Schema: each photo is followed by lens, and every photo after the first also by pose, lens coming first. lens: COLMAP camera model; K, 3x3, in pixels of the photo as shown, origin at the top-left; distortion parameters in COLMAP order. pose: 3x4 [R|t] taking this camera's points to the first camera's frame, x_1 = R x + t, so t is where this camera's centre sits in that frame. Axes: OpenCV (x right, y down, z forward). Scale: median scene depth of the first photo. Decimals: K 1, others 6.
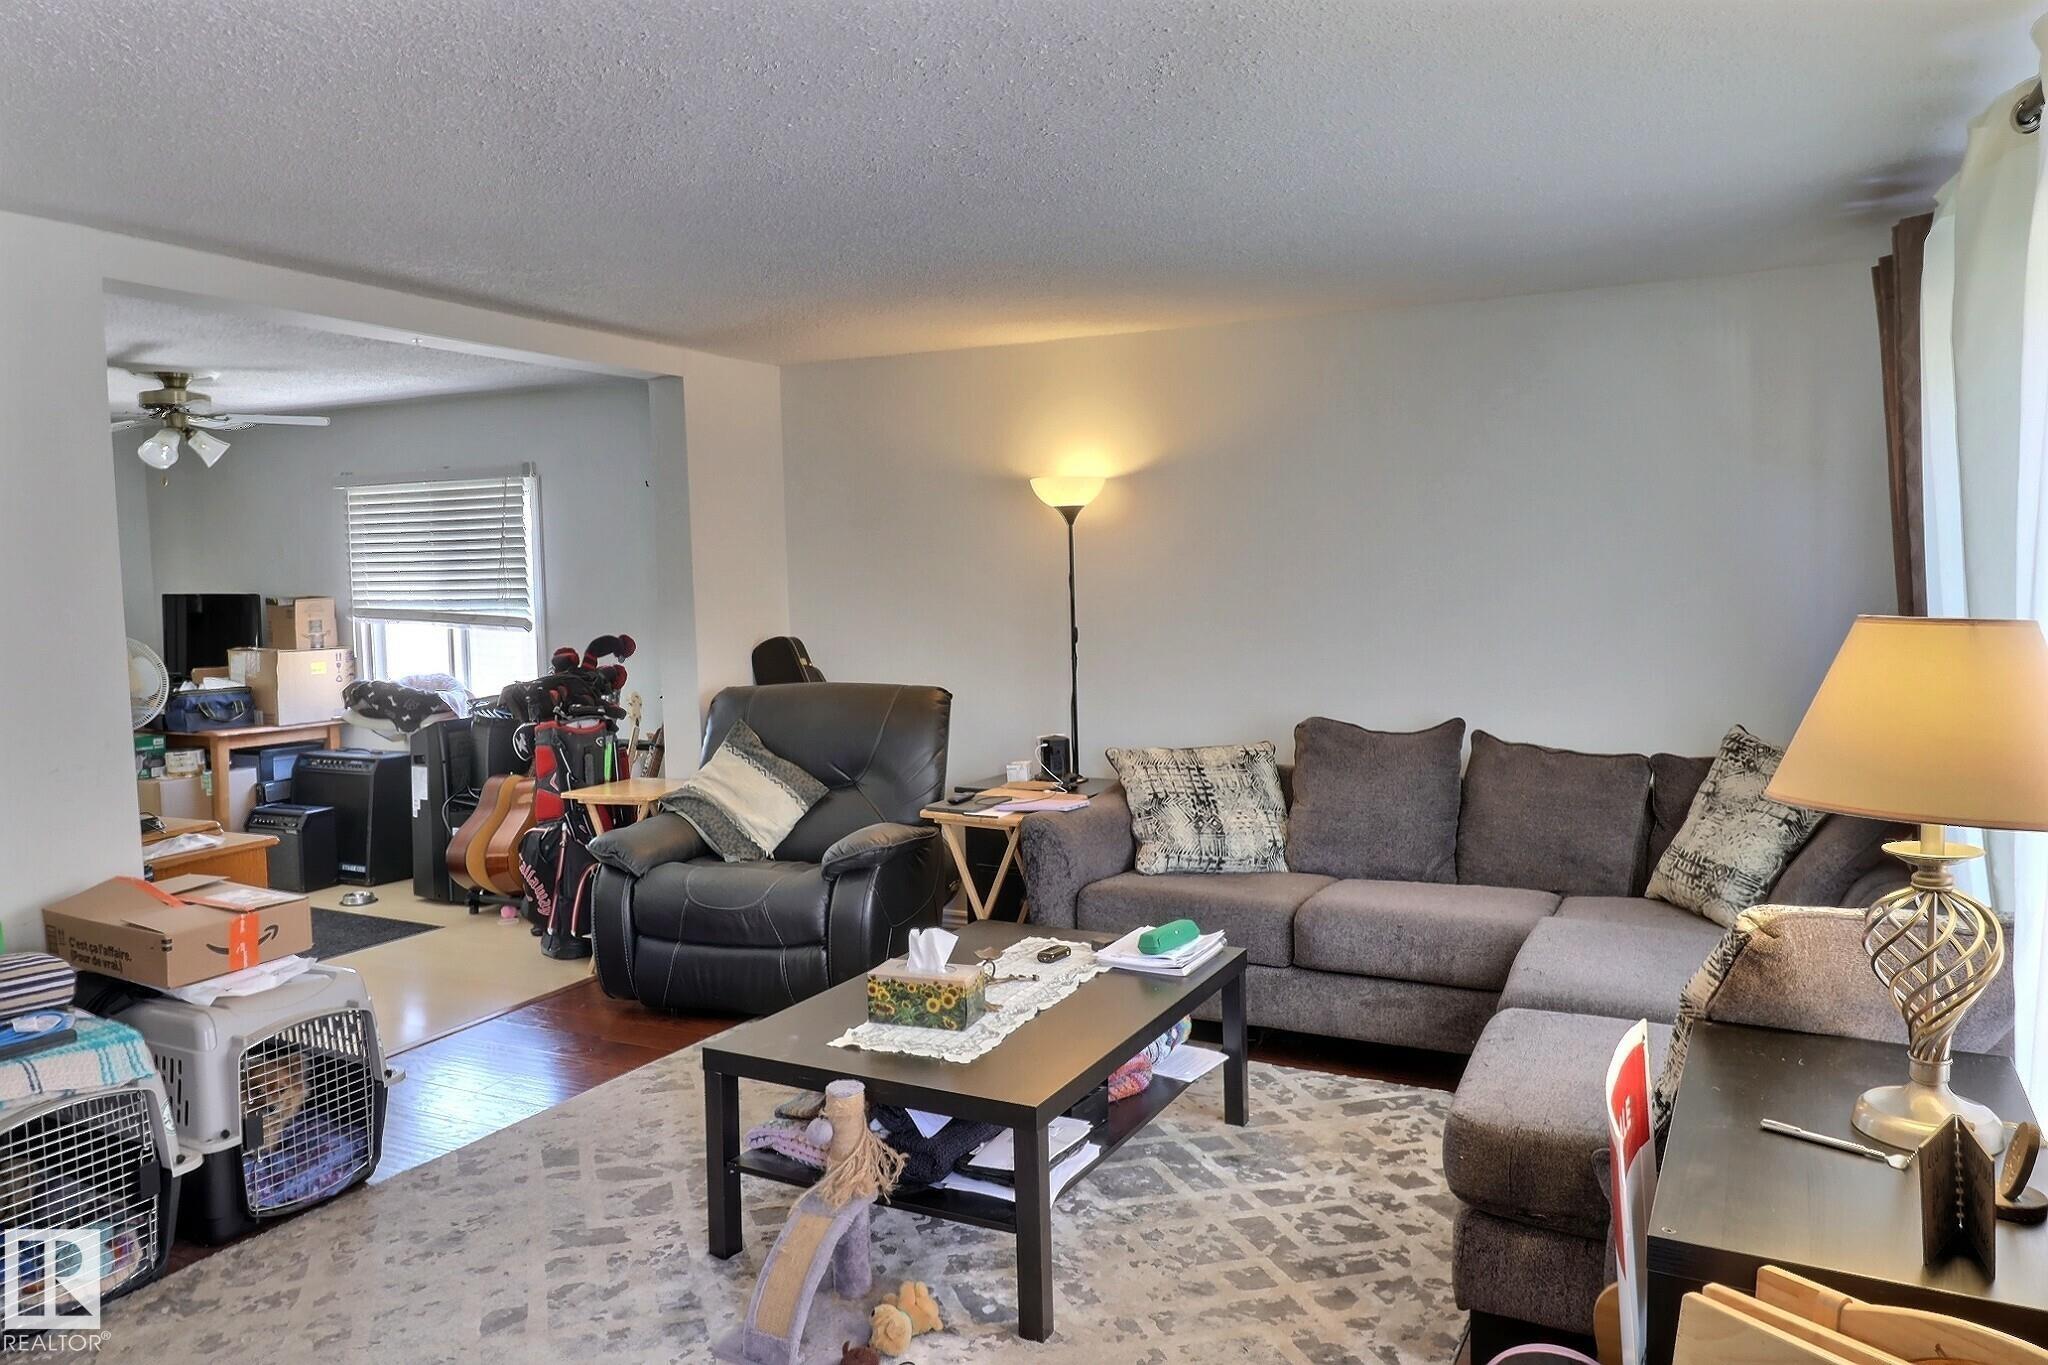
lens RADIAL K [[1431.1, 0, 1035.8], [0, 1431.1, 663.4], [0, 0, 1]] dist [-0.000287, -0.000891]
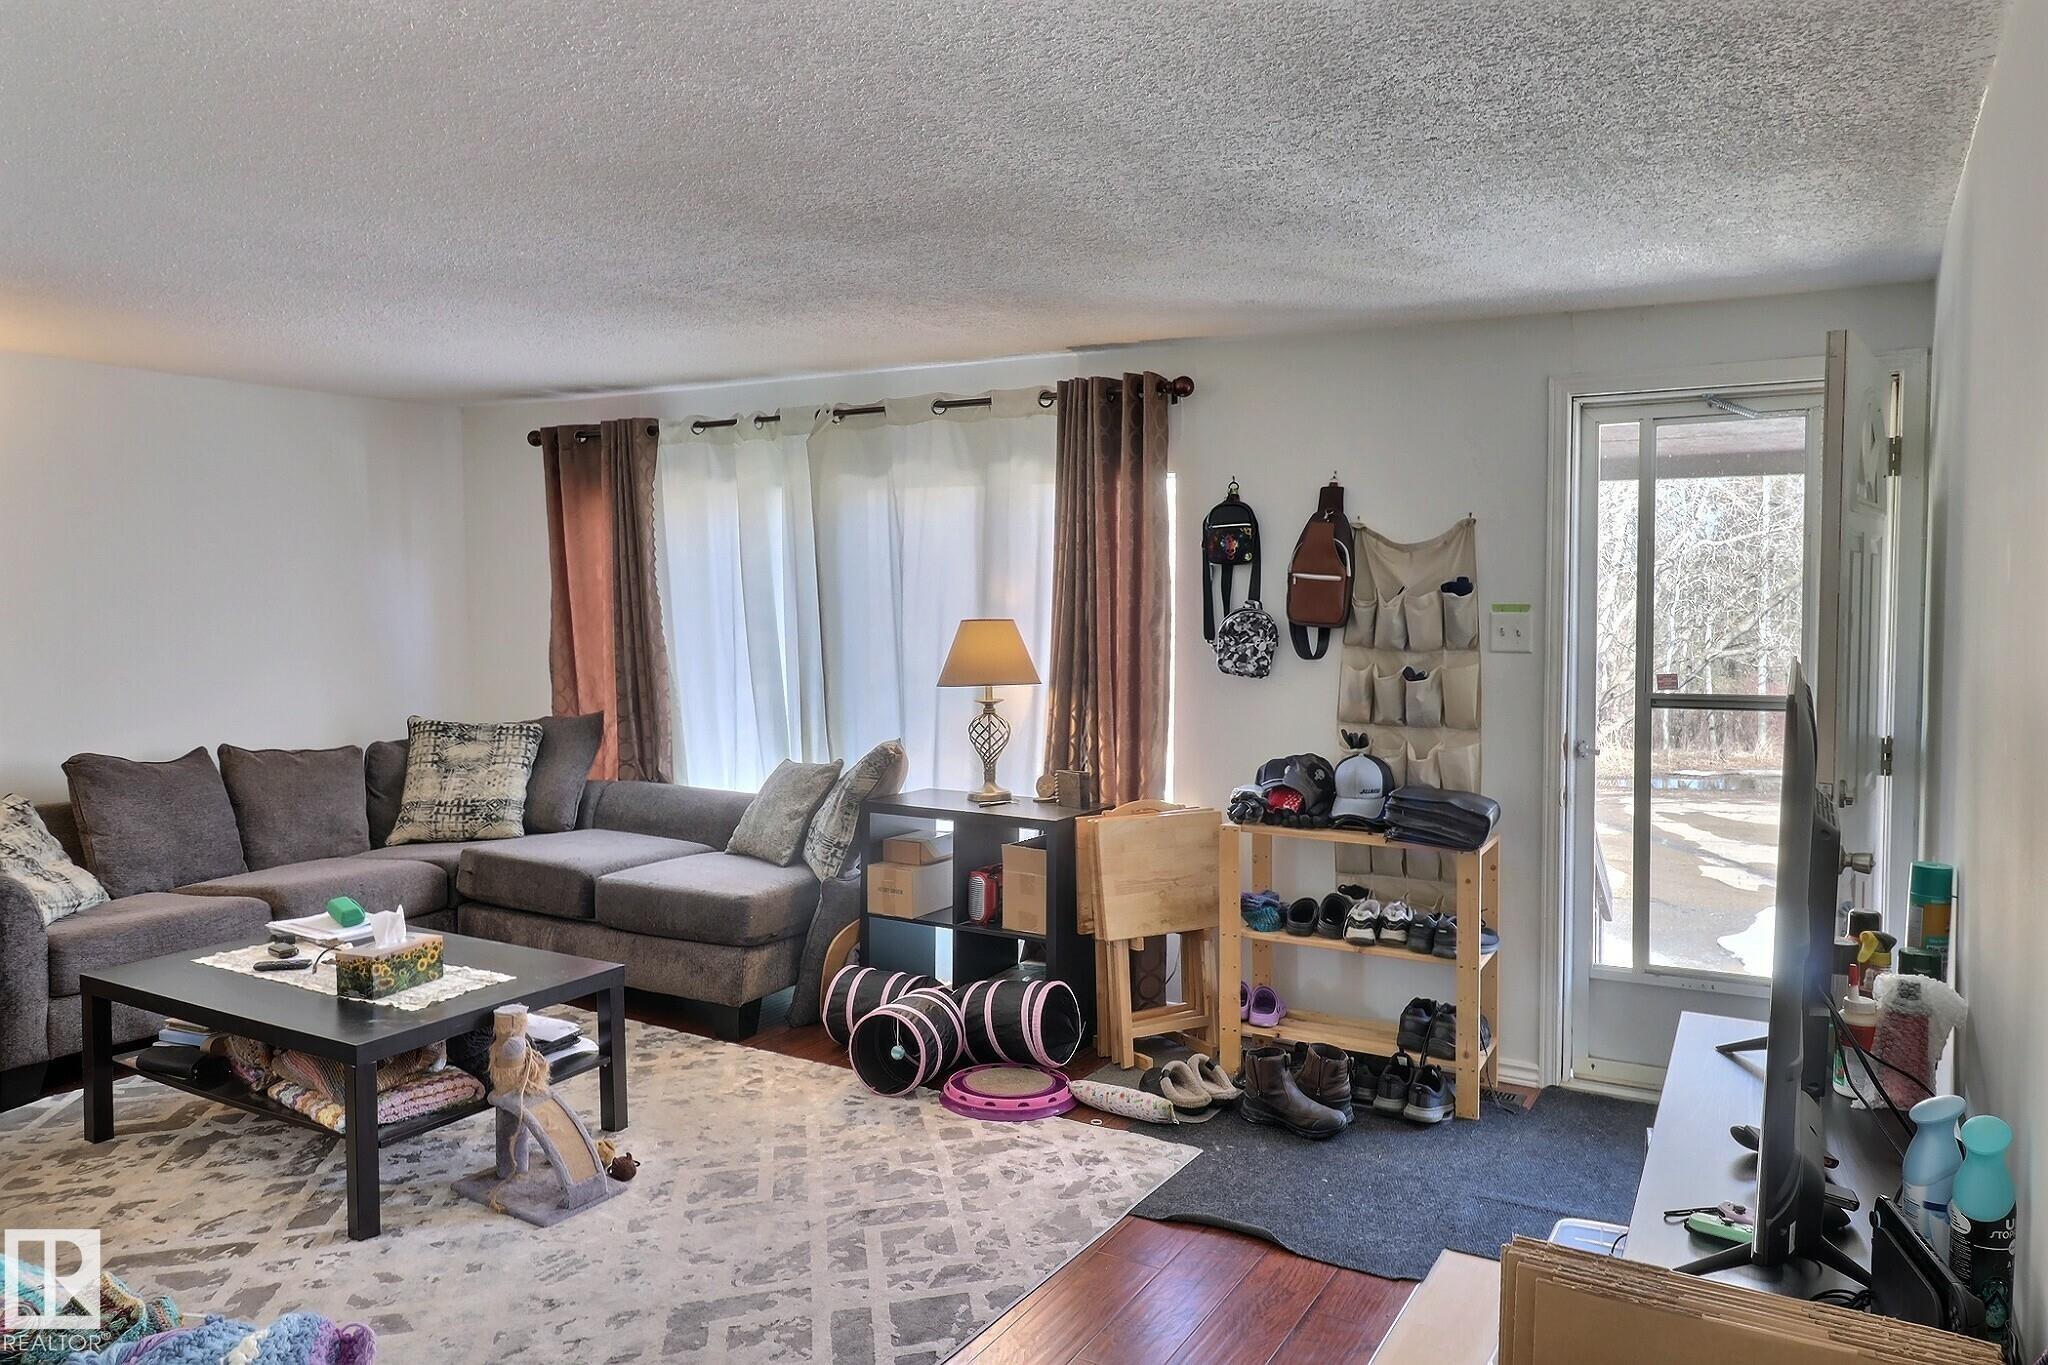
lens RADIAL K [[1431.1, 0, 1035.8], [0, 1431.1, 663.4], [0, 0, 1]] dist [-0.000287, -0.000891]
pose [[0.054069, -0.035362, 0.997911, -1.245501], [0.069842, 0.997059, 0.031547, -0.014463], [-0.996092, 0.067991, 0.056380, 0.409408]]
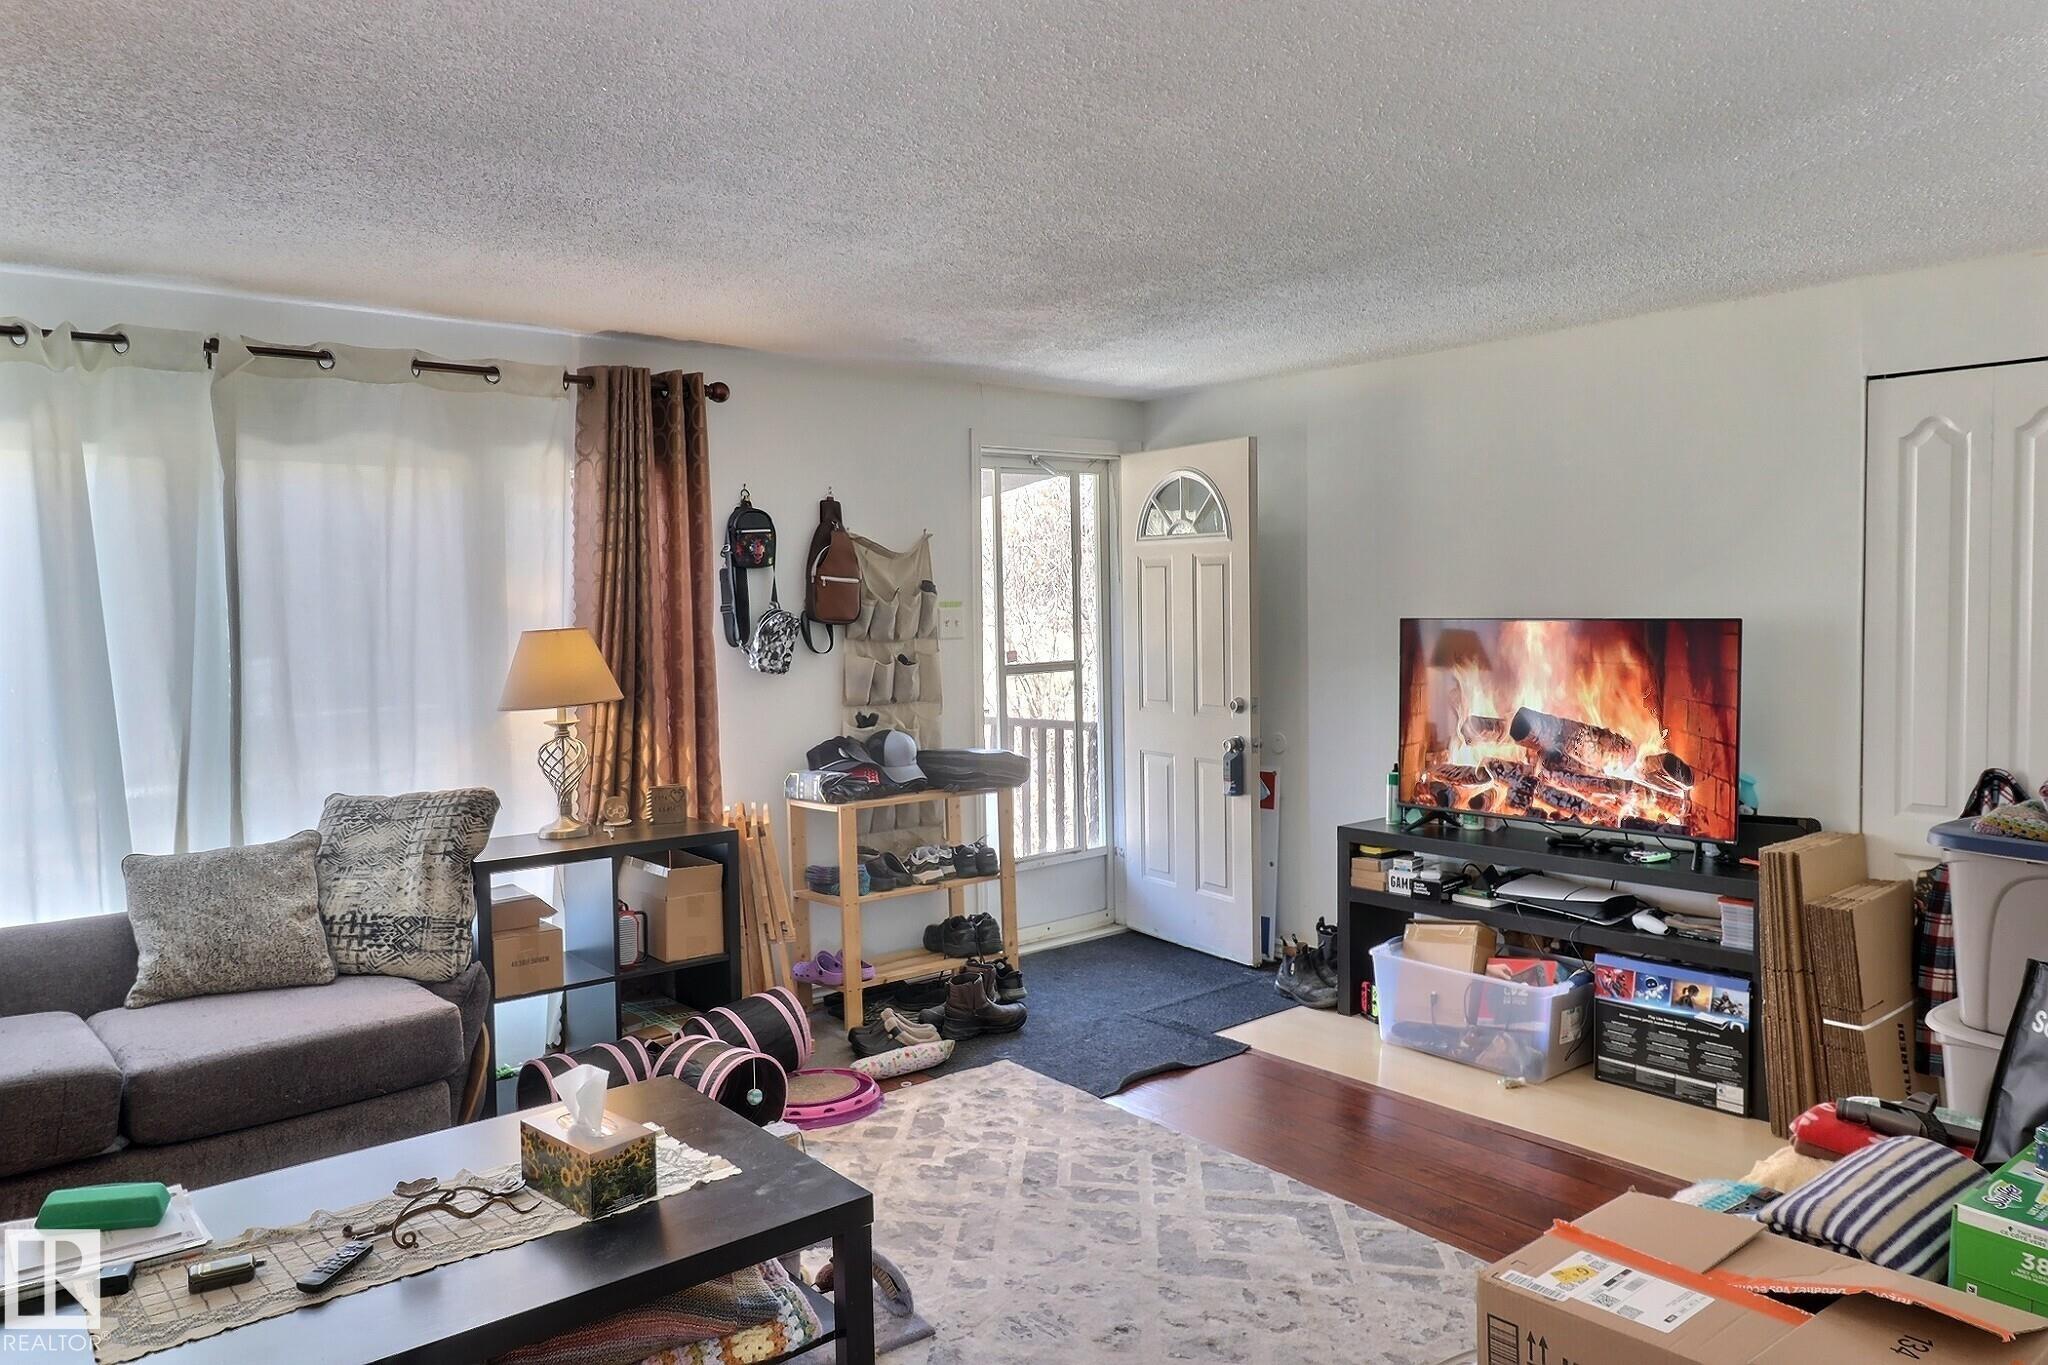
lens RADIAL K [[1431.1, 0, 1035.8], [0, 1431.1, 663.4], [0, 0, 1]] dist [-0.000287, -0.000891]
pose [[-0.924232, 0.017365, 0.381436, -0.589539], [0.061007, 0.992848, 0.102623, -0.098480], [-0.376926, 0.118118, -0.918681, 1.682445]]
